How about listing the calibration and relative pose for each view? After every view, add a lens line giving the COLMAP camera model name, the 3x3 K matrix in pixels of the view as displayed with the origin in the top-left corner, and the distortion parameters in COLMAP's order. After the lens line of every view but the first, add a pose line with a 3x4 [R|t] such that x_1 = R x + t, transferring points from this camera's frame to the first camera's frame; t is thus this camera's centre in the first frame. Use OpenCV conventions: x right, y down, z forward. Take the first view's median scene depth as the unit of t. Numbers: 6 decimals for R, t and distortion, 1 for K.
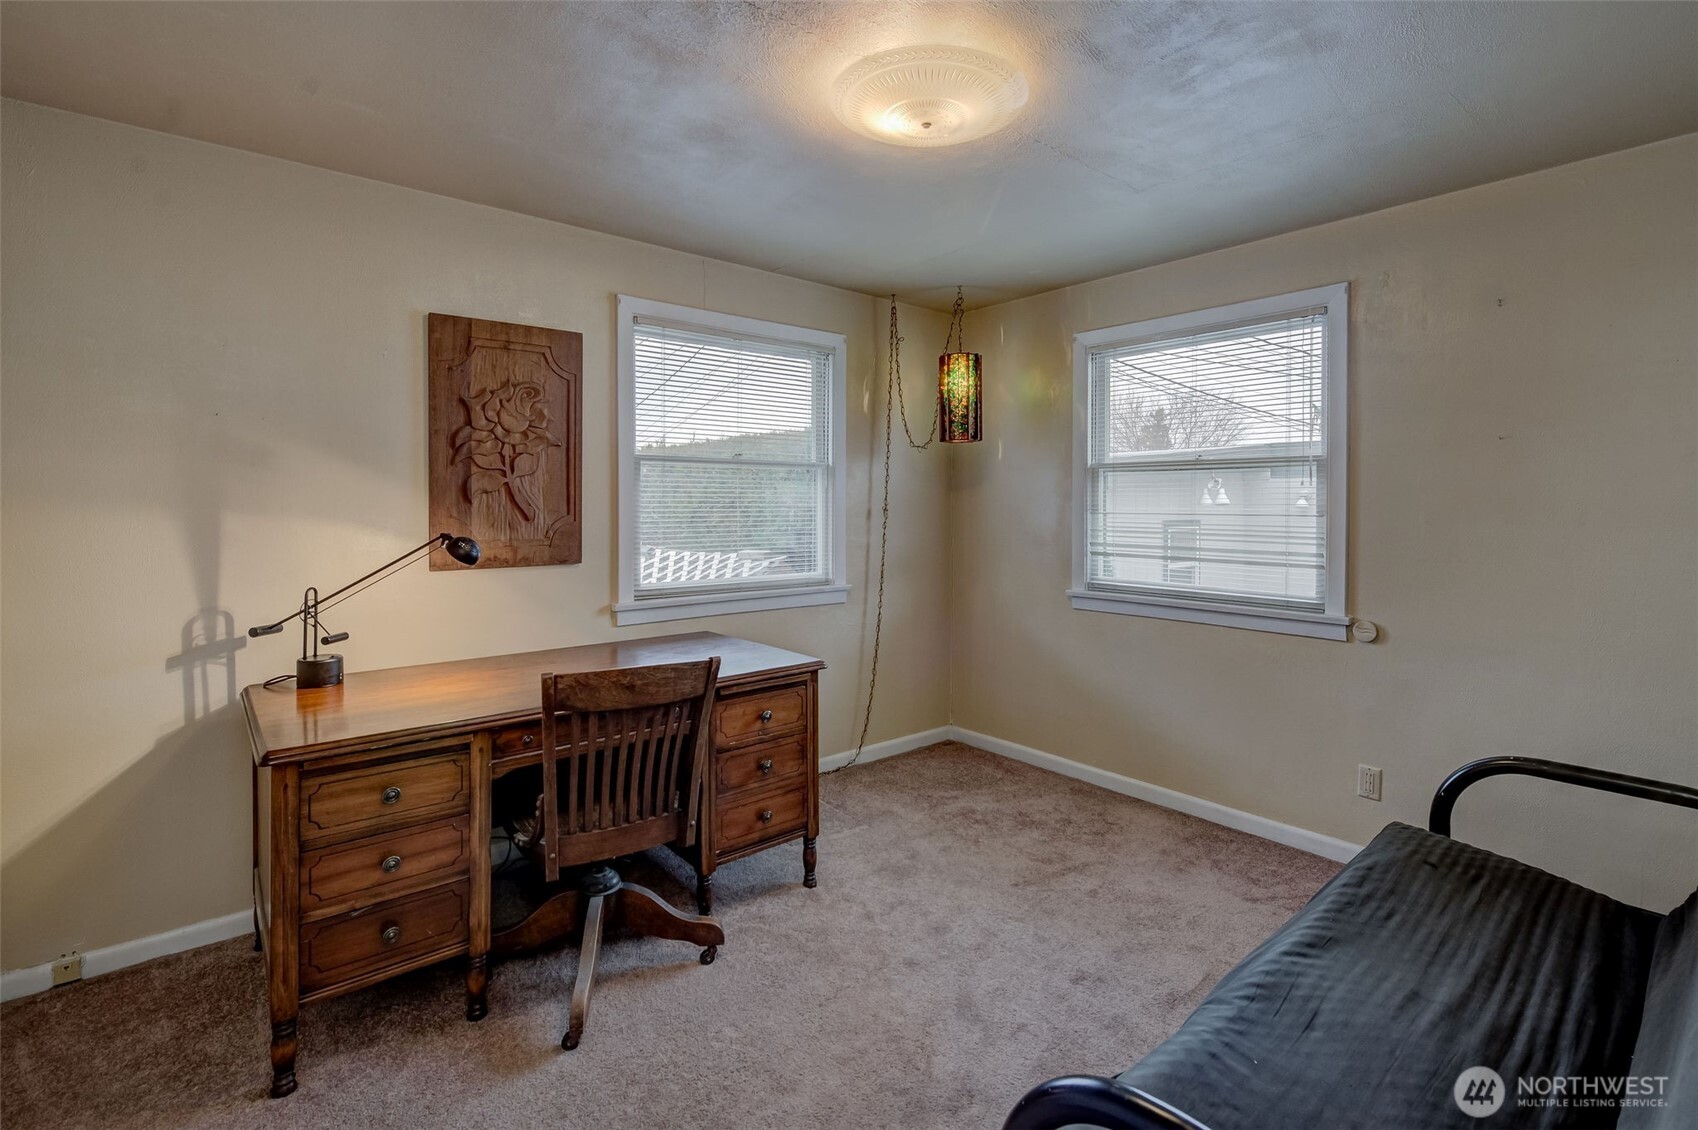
lens RADIAL K [[769.9, 0, 846.2], [0, 769.9, 506.3], [0, 0, 1]] dist [-0.000914, -0.000064]
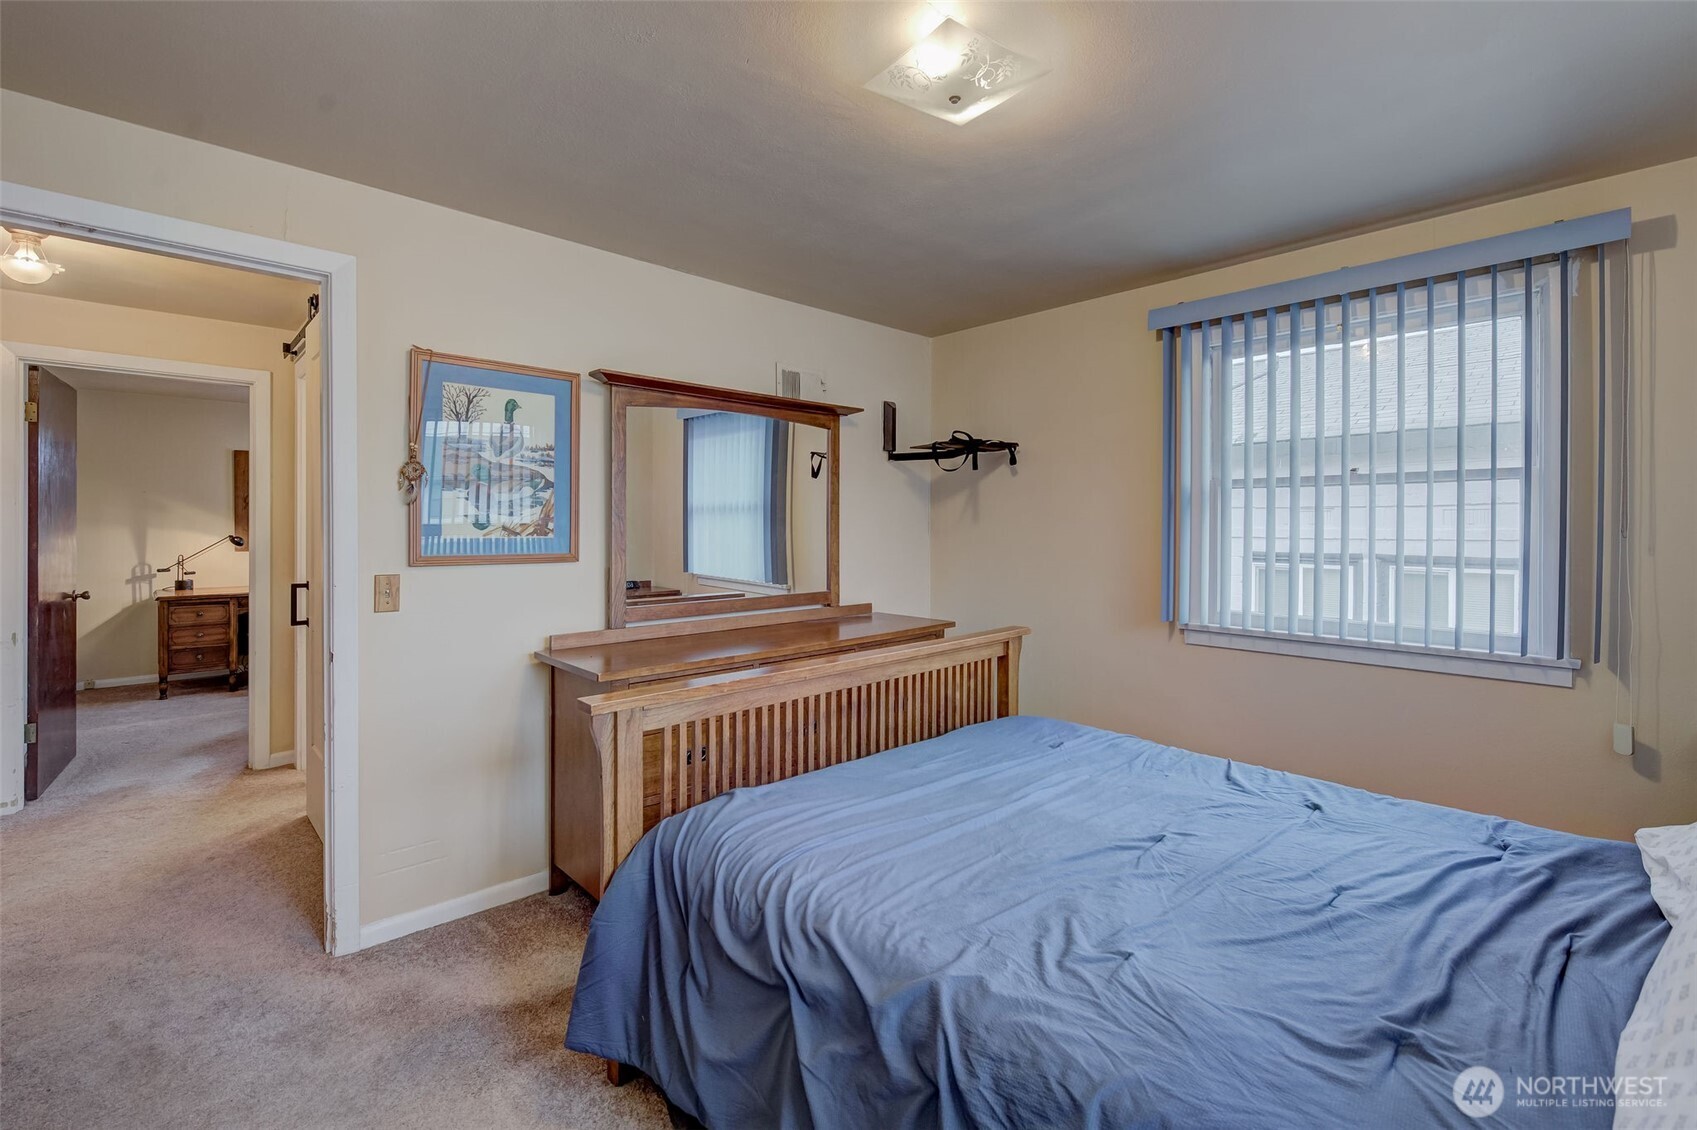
lens RADIAL K [[727.7, 0, 853.9], [0, 727.7, 530.7], [0, 0, 1]] dist [-0.001709, -0.000900]
pose [[0.997667, 0.002158, 0.068238, 1.547756], [-0.002089, 0.999997, -0.001086, 0.017044], [-0.068240, 0.000941, 0.997668, -1.778892]]
